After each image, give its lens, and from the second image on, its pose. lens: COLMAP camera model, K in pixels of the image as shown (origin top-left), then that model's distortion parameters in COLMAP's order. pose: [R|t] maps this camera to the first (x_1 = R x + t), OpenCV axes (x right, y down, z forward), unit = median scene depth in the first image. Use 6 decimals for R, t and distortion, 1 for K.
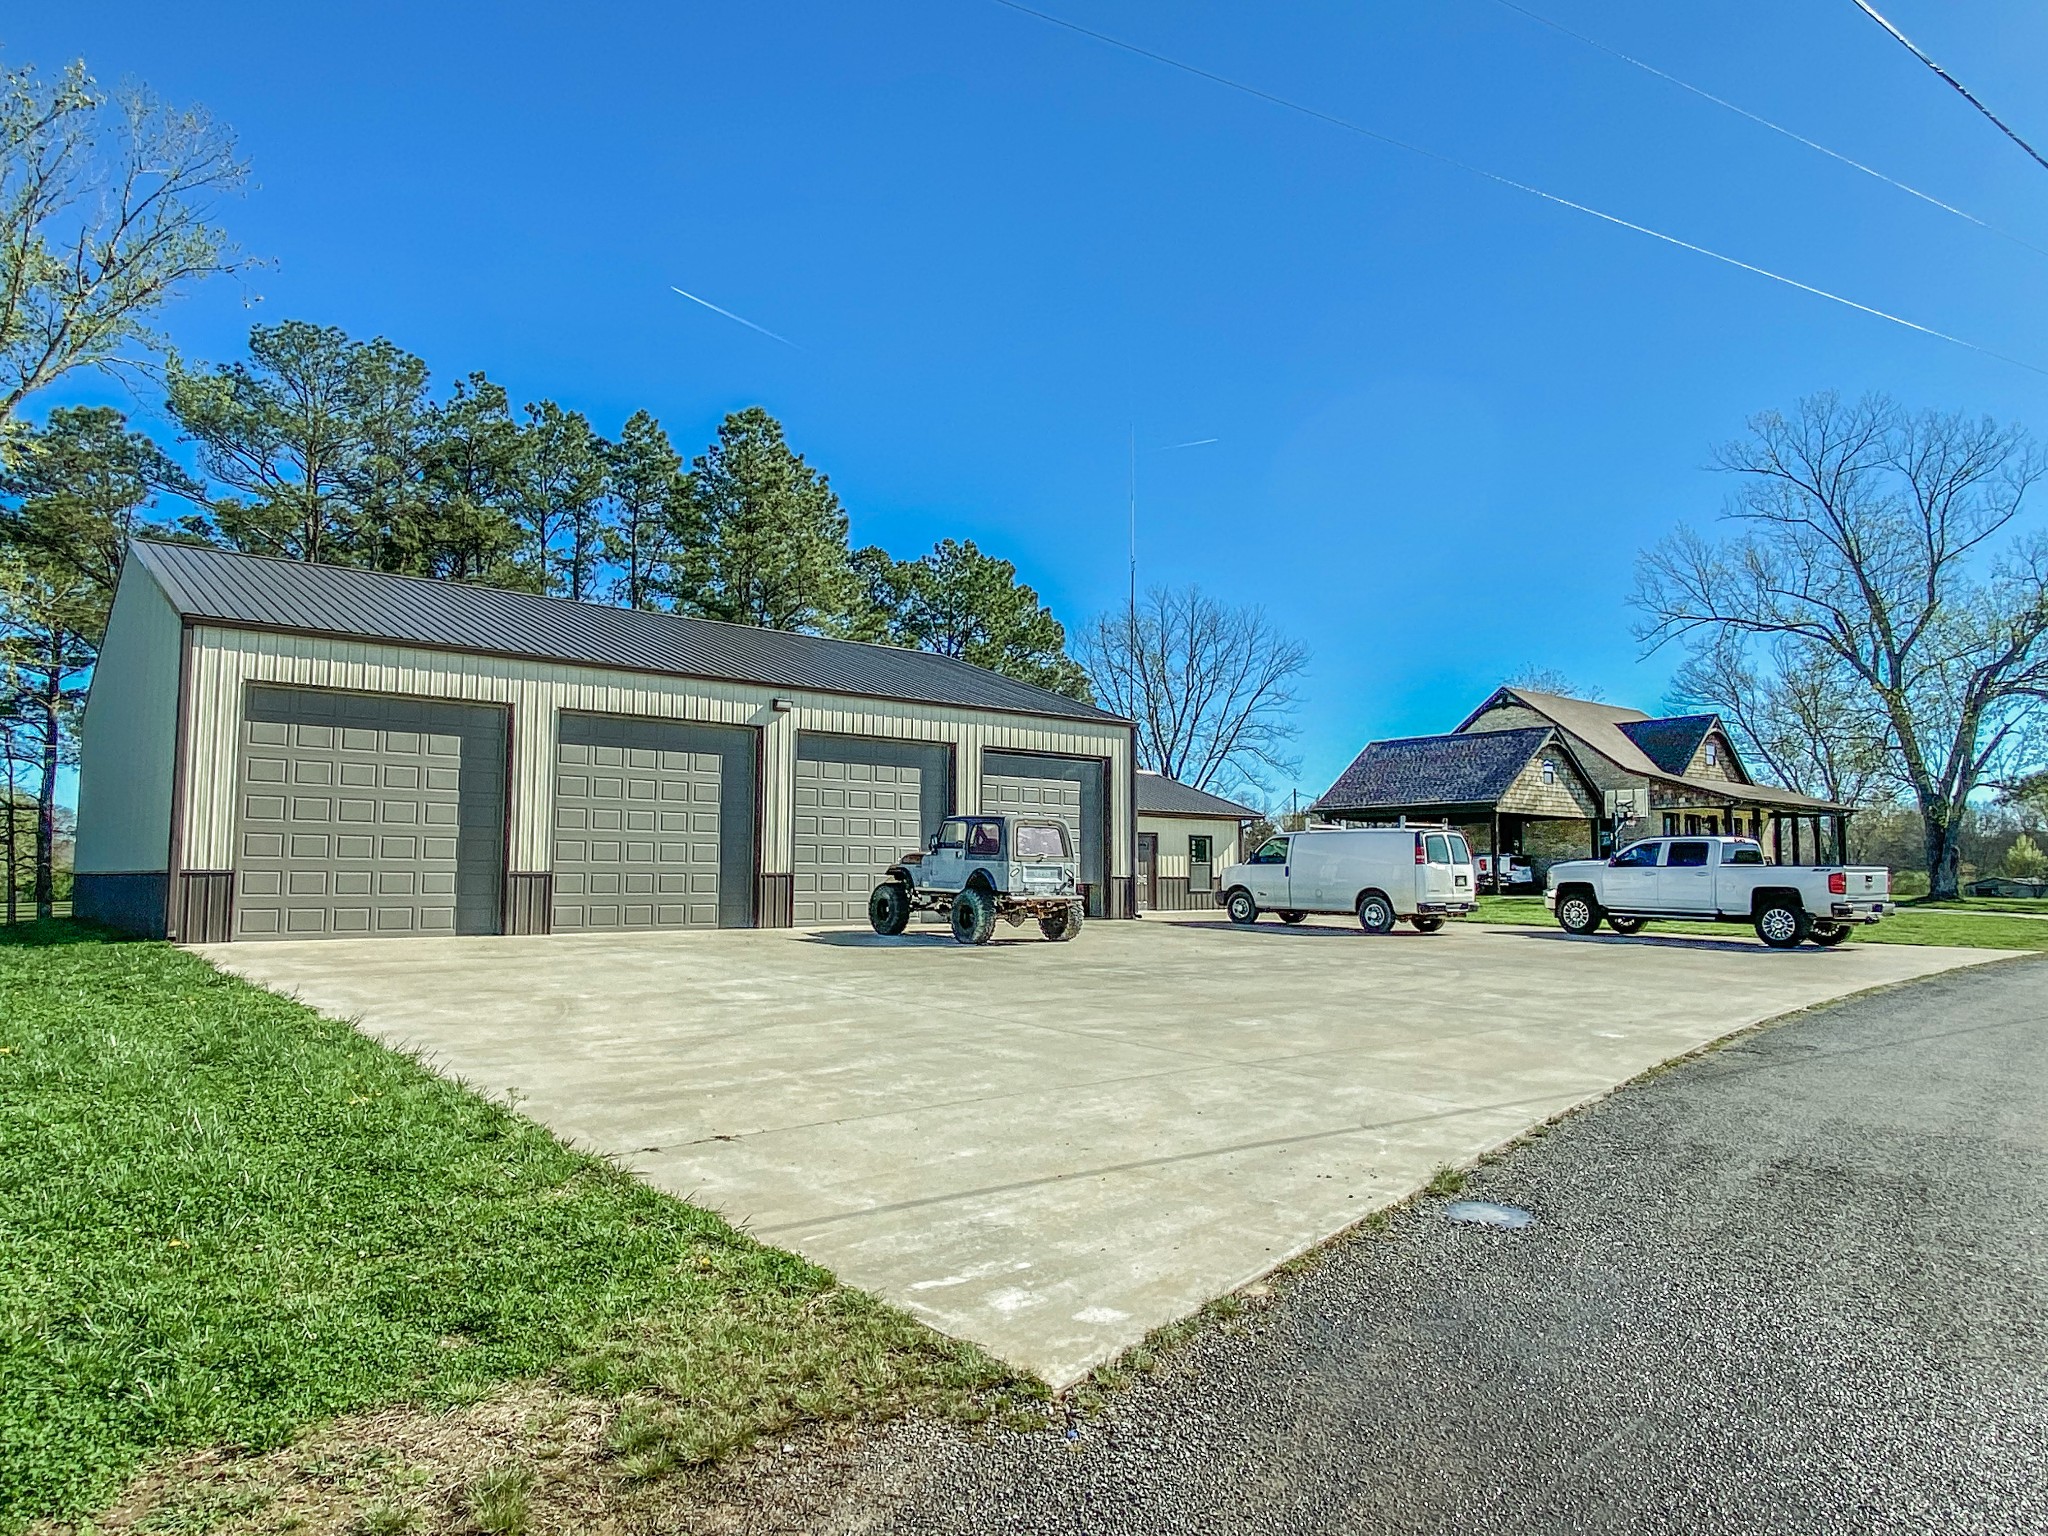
lens RADIAL K [[1270.6, 0, 1023.5], [0, 1270.6, 801.2], [0, 0, 1]] dist [0.082645, -0.095420]
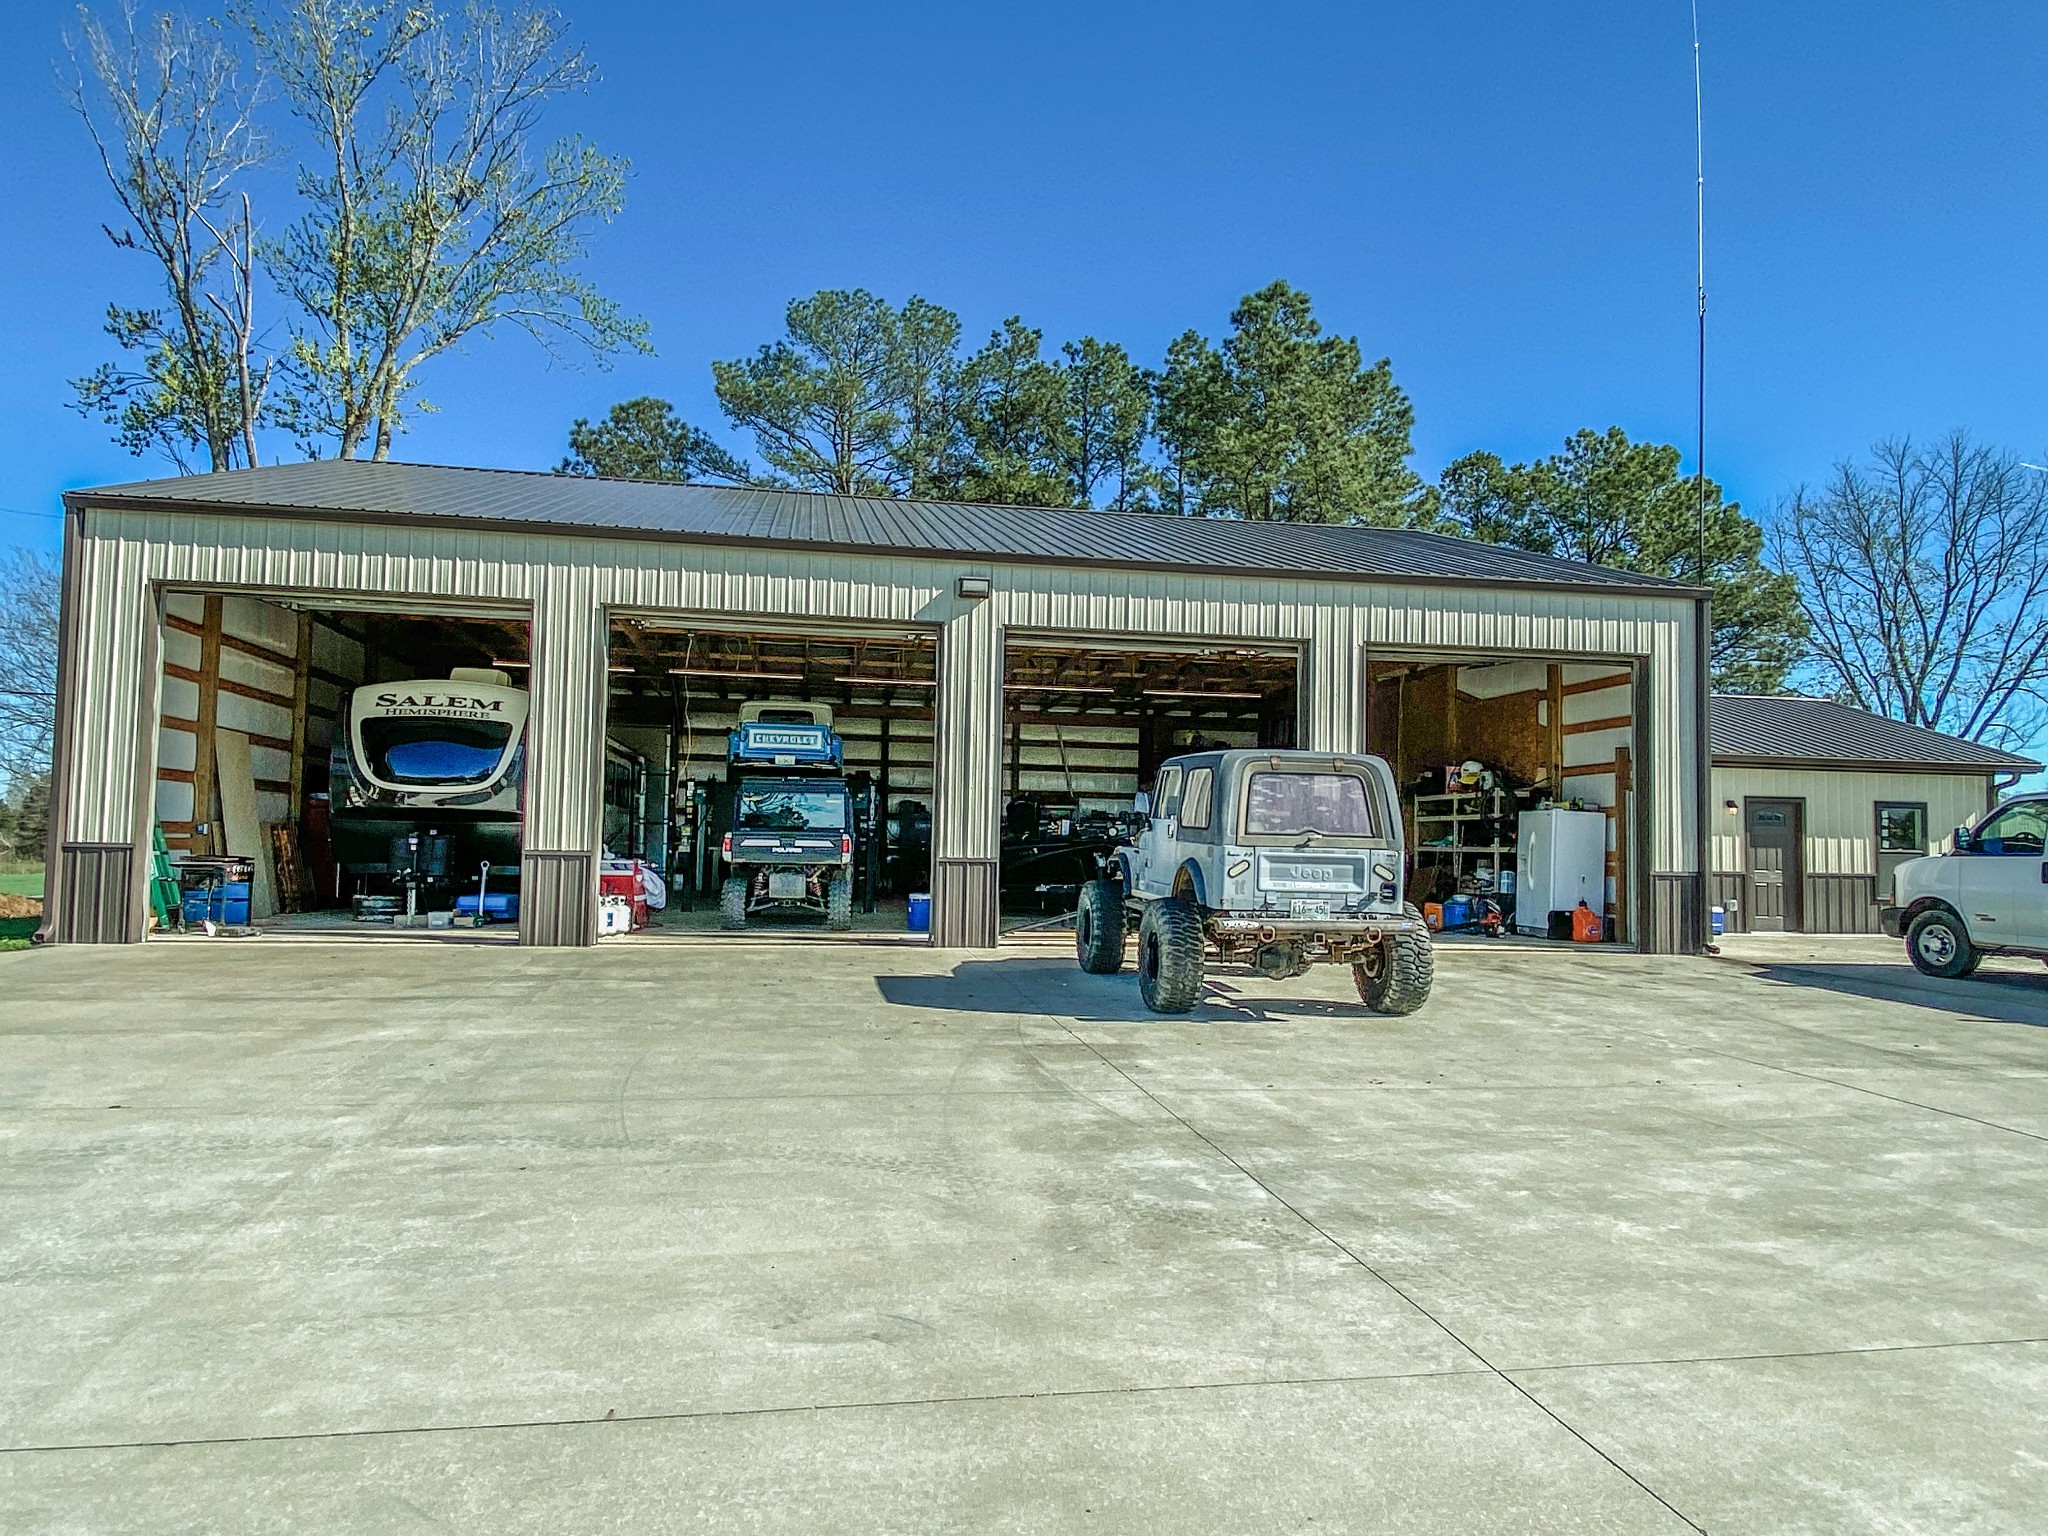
lens RADIAL K [[1270.6, 0, 1023.5], [0, 1270.6, 801.2], [0, 0, 1]] dist [0.082645, -0.095420]
pose [[0.863806, -0.004355, -0.503806, 0.065387], [0.013833, 0.999791, 0.015077, 0.008950], [0.503635, -0.019993, 0.863685, 0.218035]]
